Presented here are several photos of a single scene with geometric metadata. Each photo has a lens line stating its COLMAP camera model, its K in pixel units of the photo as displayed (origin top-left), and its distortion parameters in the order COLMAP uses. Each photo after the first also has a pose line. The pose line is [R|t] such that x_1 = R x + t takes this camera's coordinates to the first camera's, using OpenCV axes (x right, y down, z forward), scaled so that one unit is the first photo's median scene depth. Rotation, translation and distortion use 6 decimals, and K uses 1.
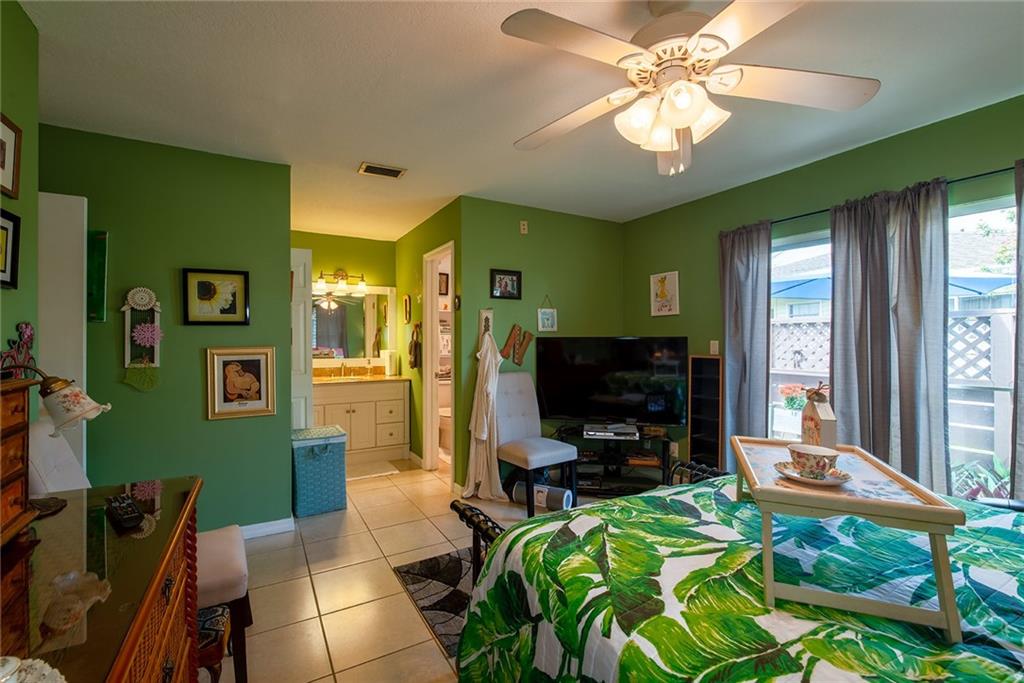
lens RADIAL K [[437.6, 0, 510.1], [0, 437.6, 340.8], [0, 0, 1]] dist [-0.016953, 0.002194]
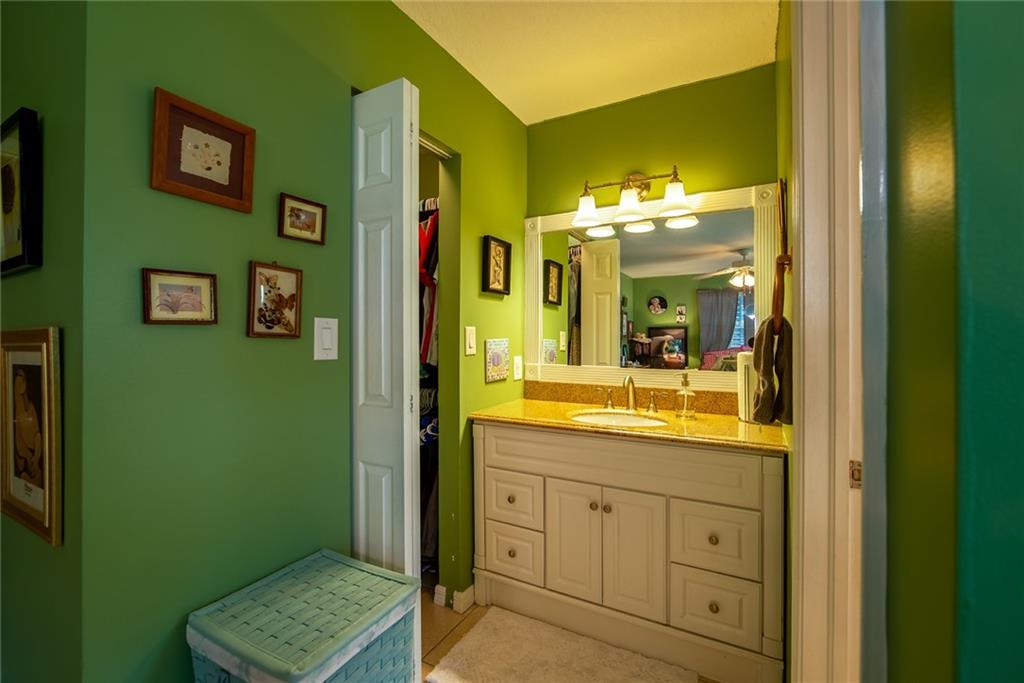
lens RADIAL K [[437.6, 0, 510.7], [0, 437.6, 340.1], [0, 0, 1]] dist [-0.016953, 0.002194]
pose [[0.519927, 0.005880, -0.854190, -0.063907], [-0.005798, 0.999978, 0.003355, 0.010045], [0.854191, 0.003208, 0.519950, 0.612677]]
